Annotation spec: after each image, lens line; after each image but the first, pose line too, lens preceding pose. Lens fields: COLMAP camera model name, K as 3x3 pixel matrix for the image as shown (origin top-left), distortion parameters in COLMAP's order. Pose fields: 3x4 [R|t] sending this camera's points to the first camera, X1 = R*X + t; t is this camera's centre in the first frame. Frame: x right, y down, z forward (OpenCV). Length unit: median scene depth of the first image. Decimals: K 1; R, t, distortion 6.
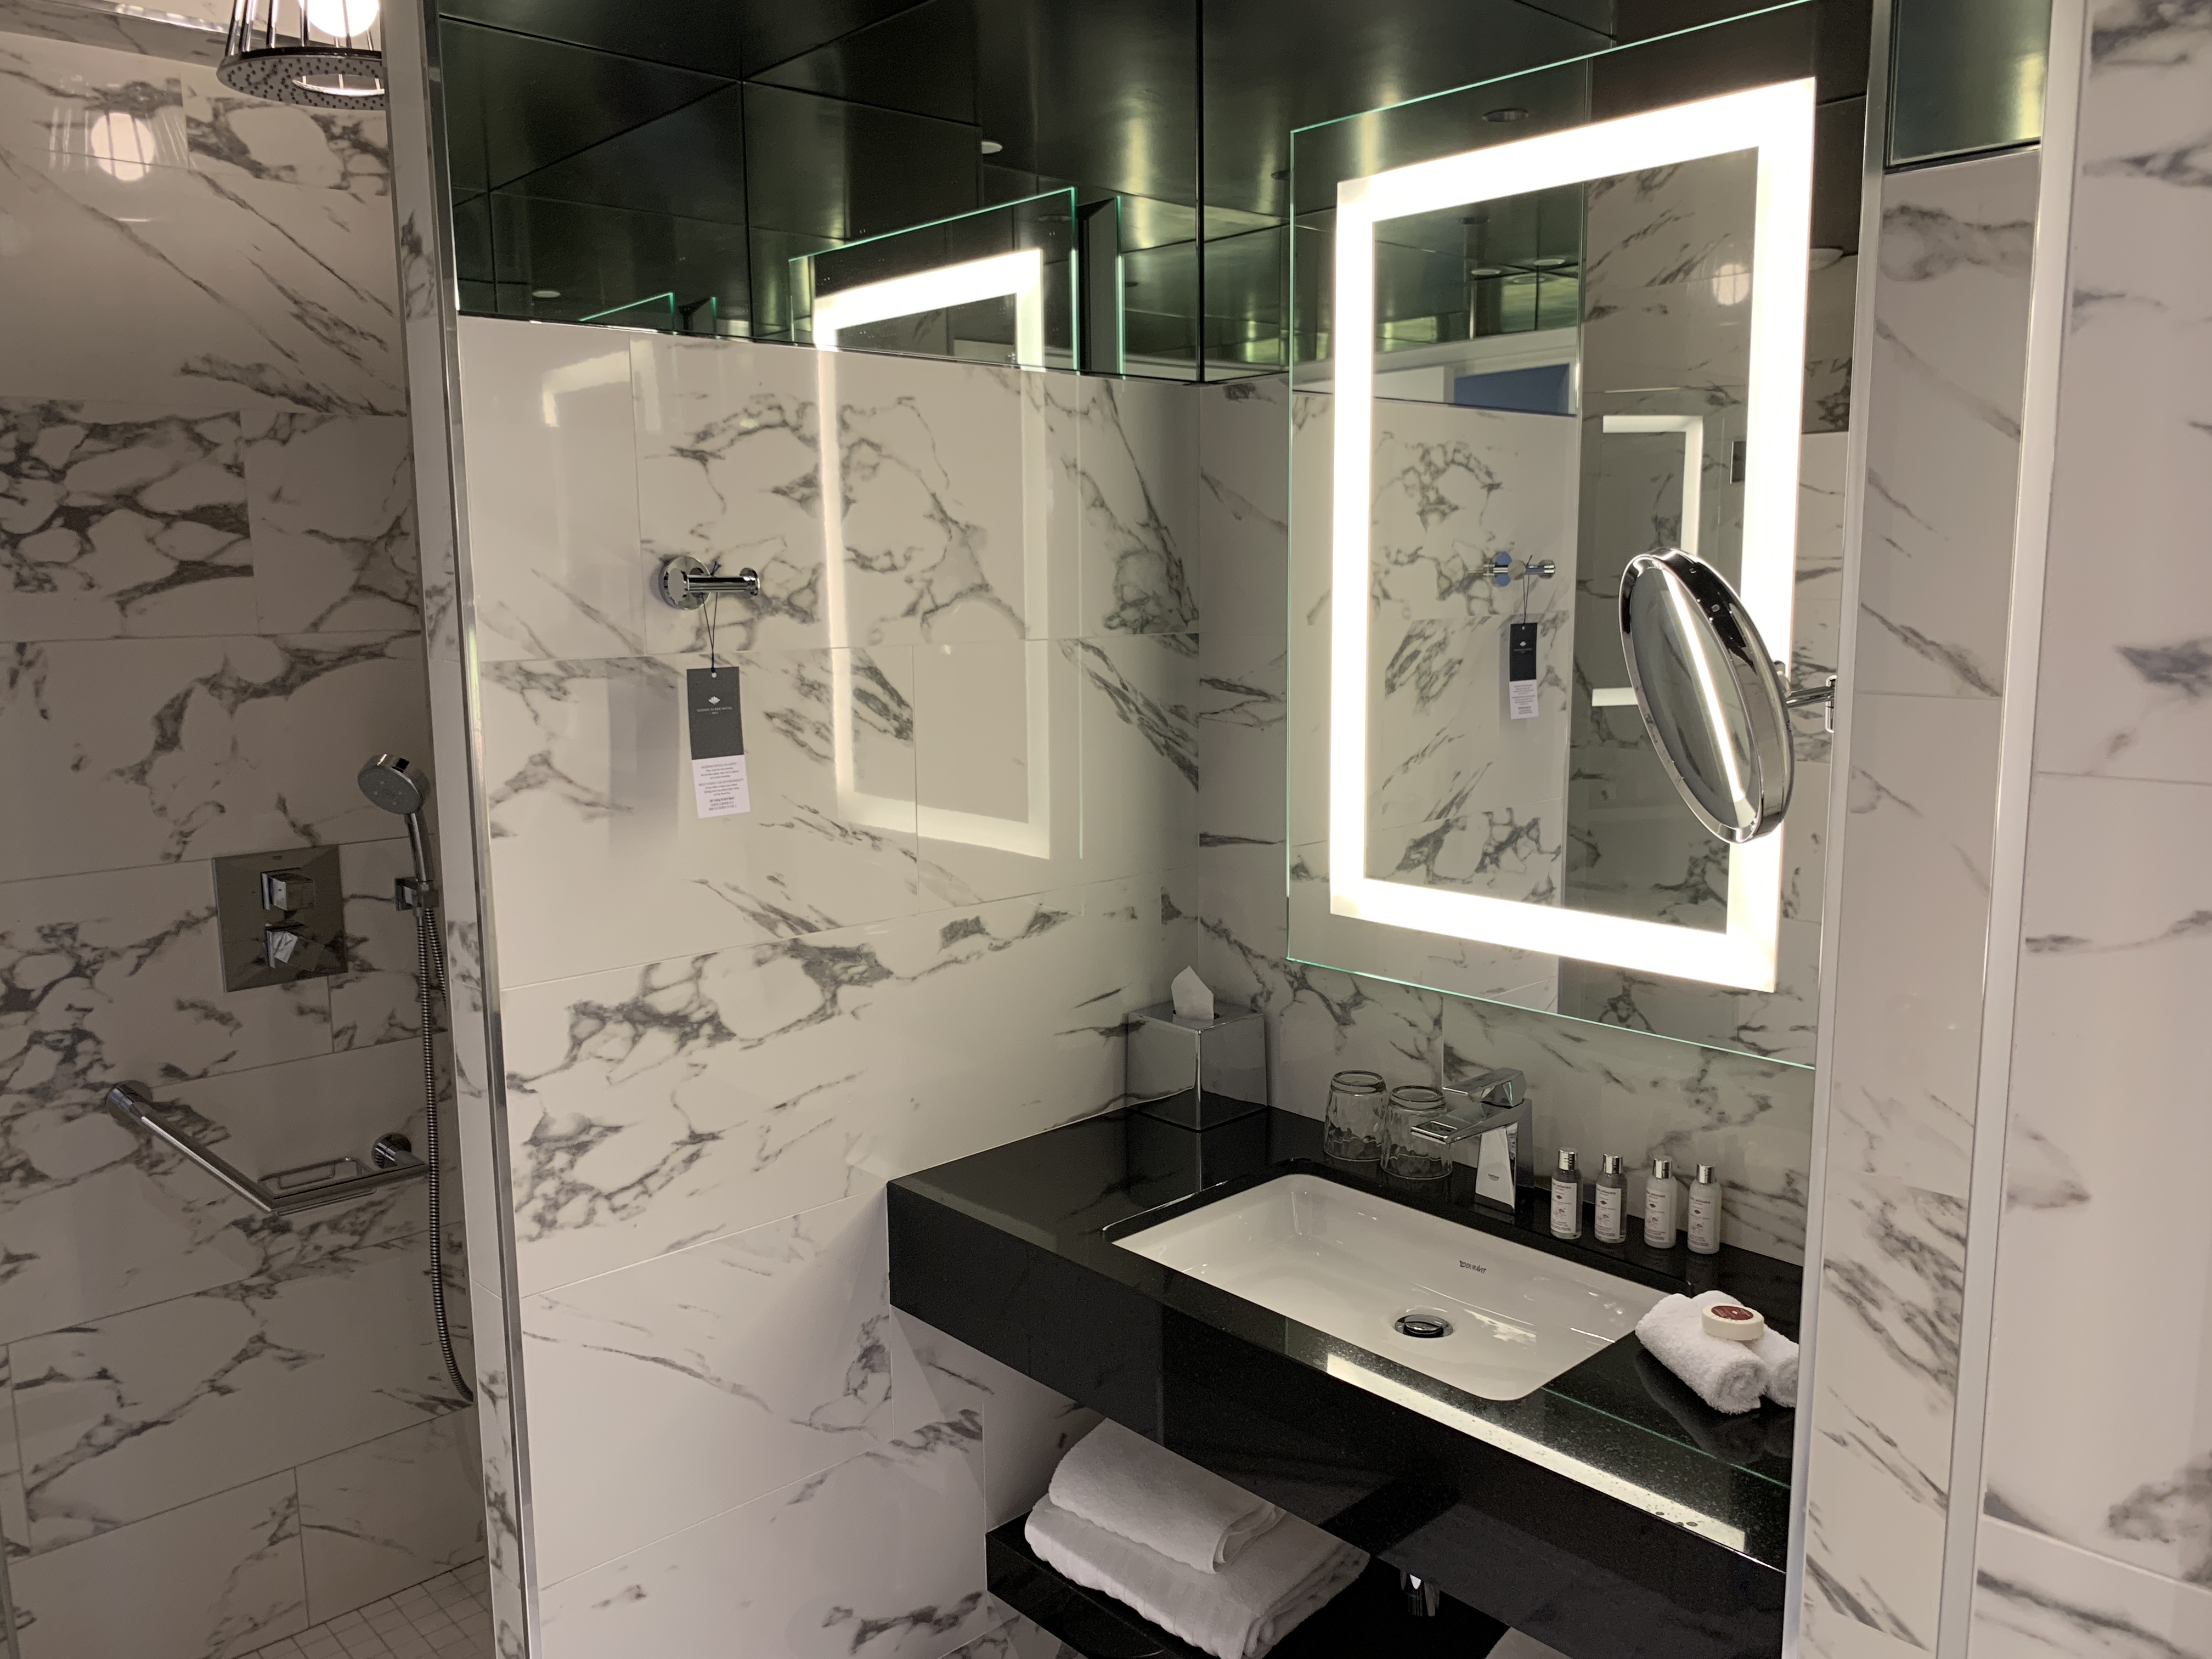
lens RADIAL K [[1704.0, 0, 1141.6], [0, 1704.0, 829.5], [0, 0, 1]] dist [0.110236, -0.153486]
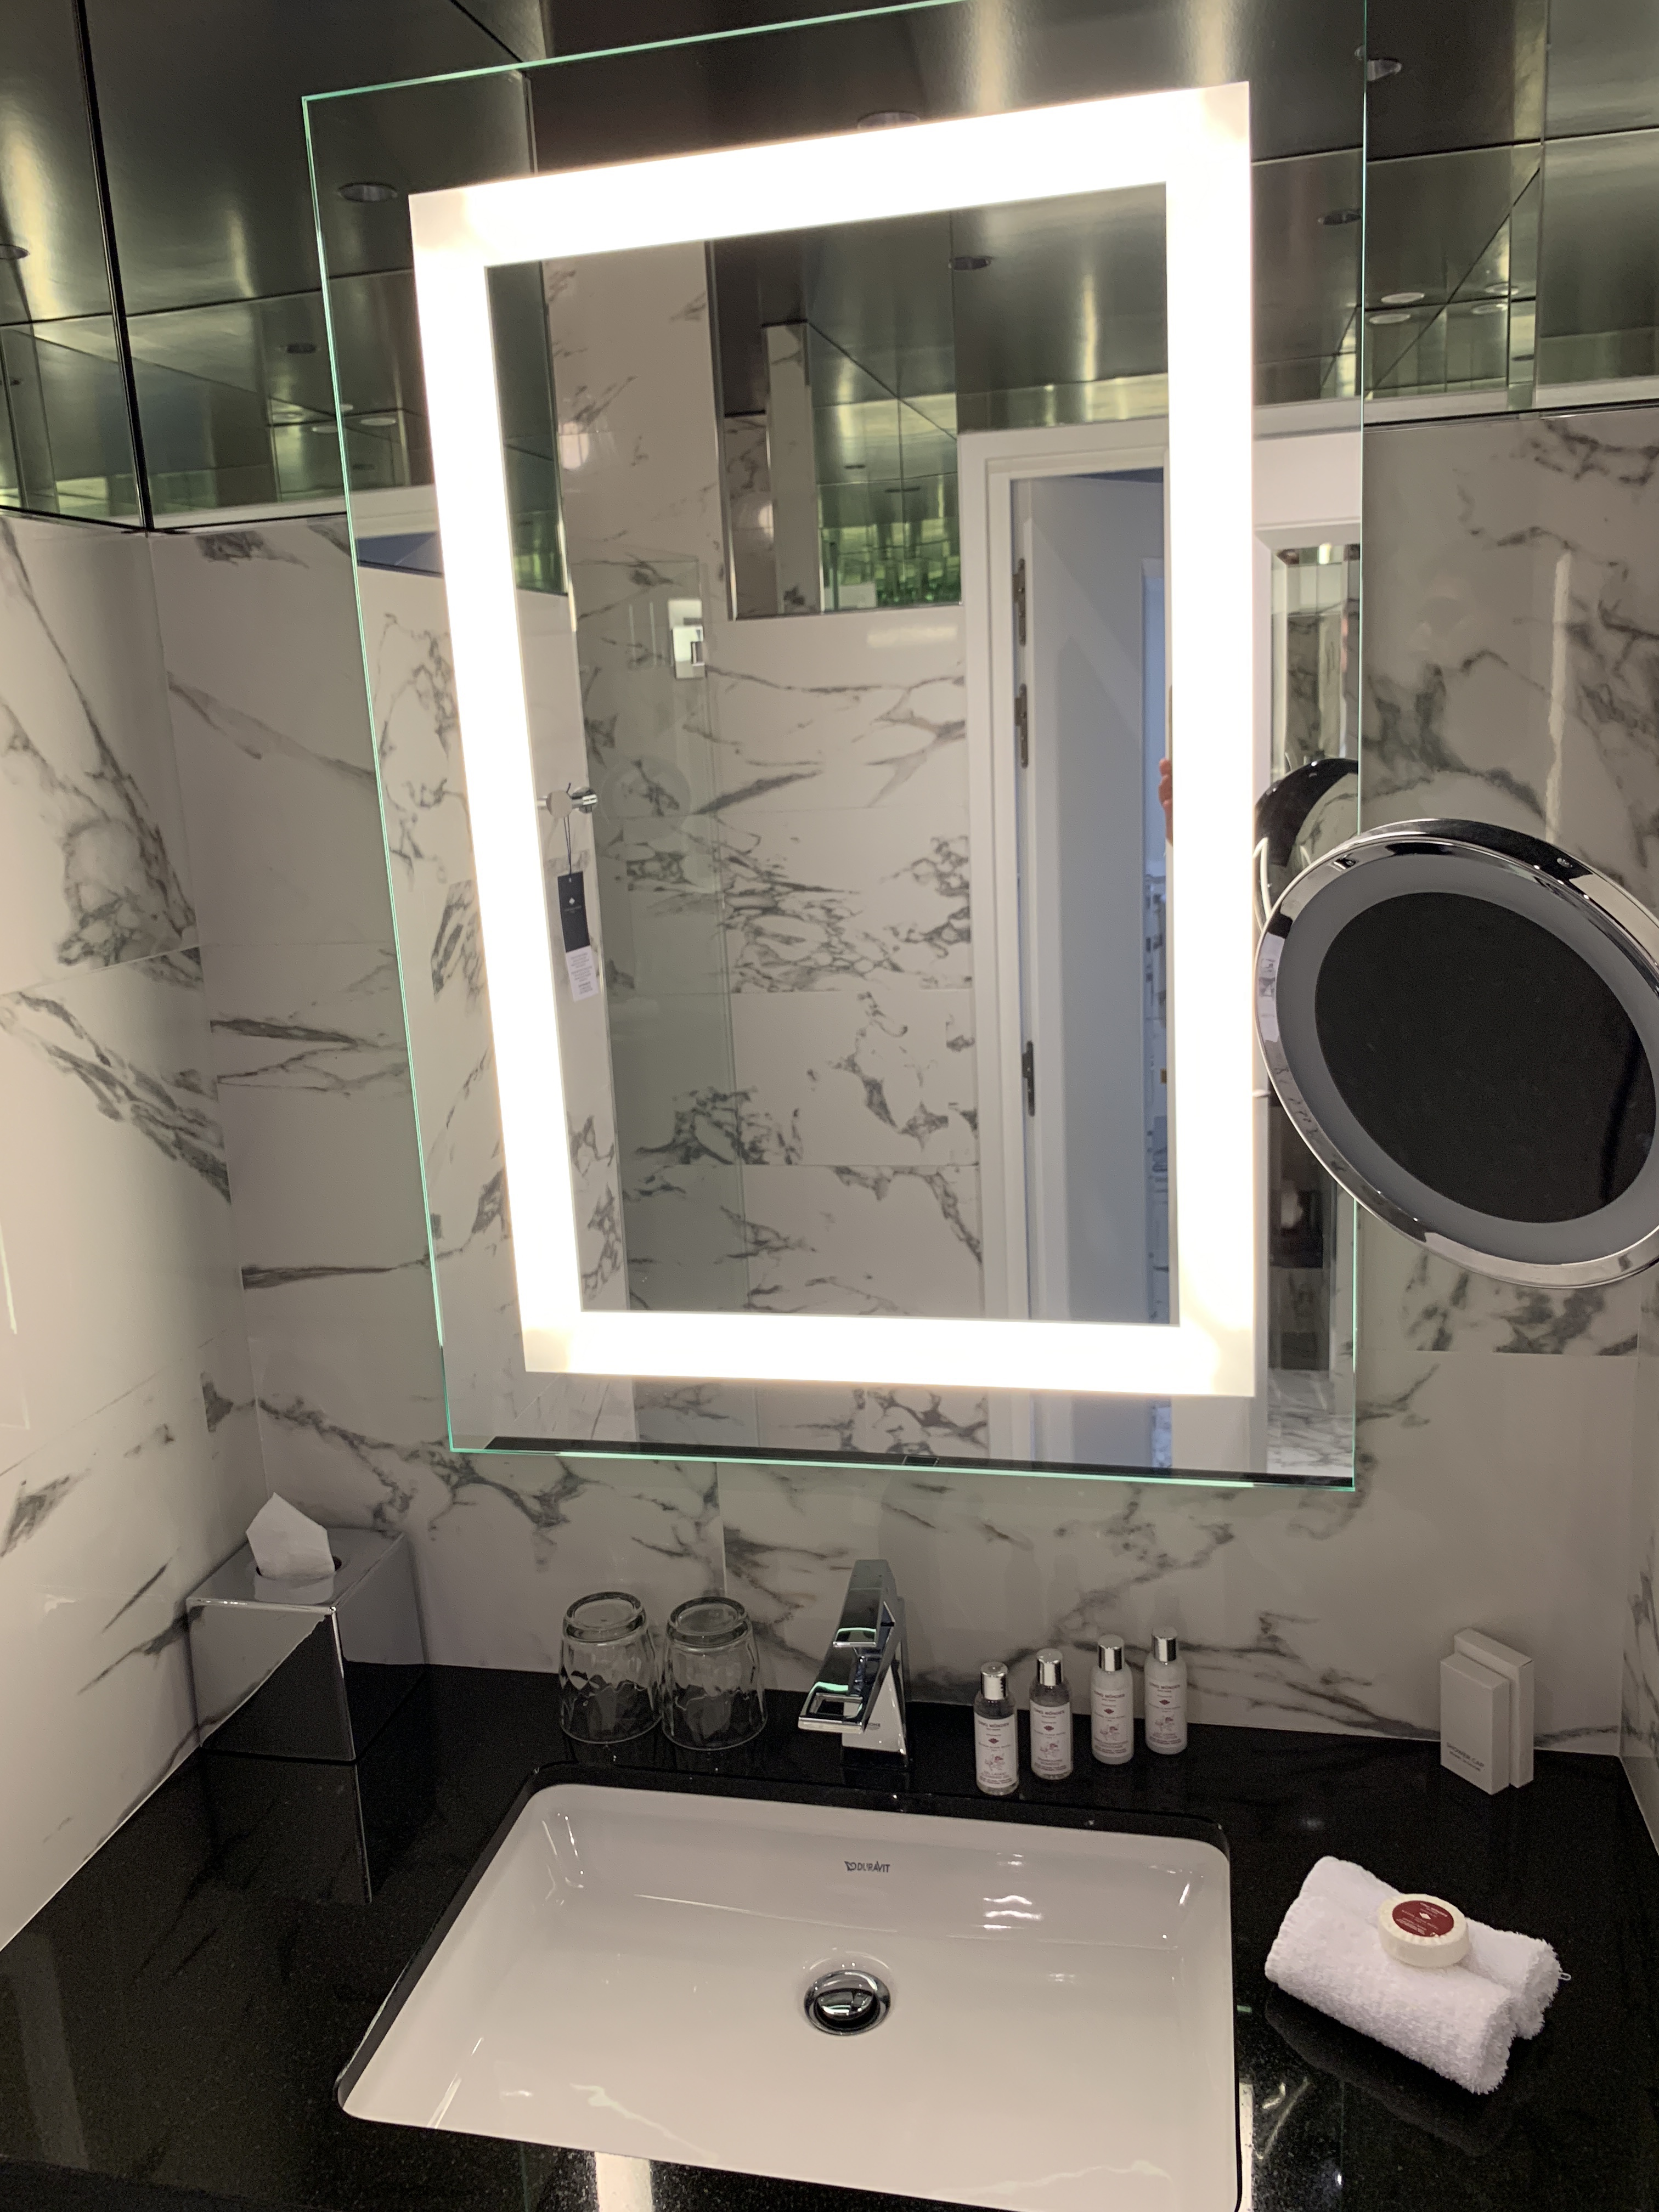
lens RADIAL K [[1764.3, 0, 929.1], [0, 1764.3, 1091.3], [0, 0, 1]] dist [0.112832, -0.257838]
pose [[0.831544, -0.143623, 0.536570, -0.101494], [0.125397, 0.989595, 0.070551, -0.079702], [-0.541119, 0.008618, 0.840902, 0.342659]]
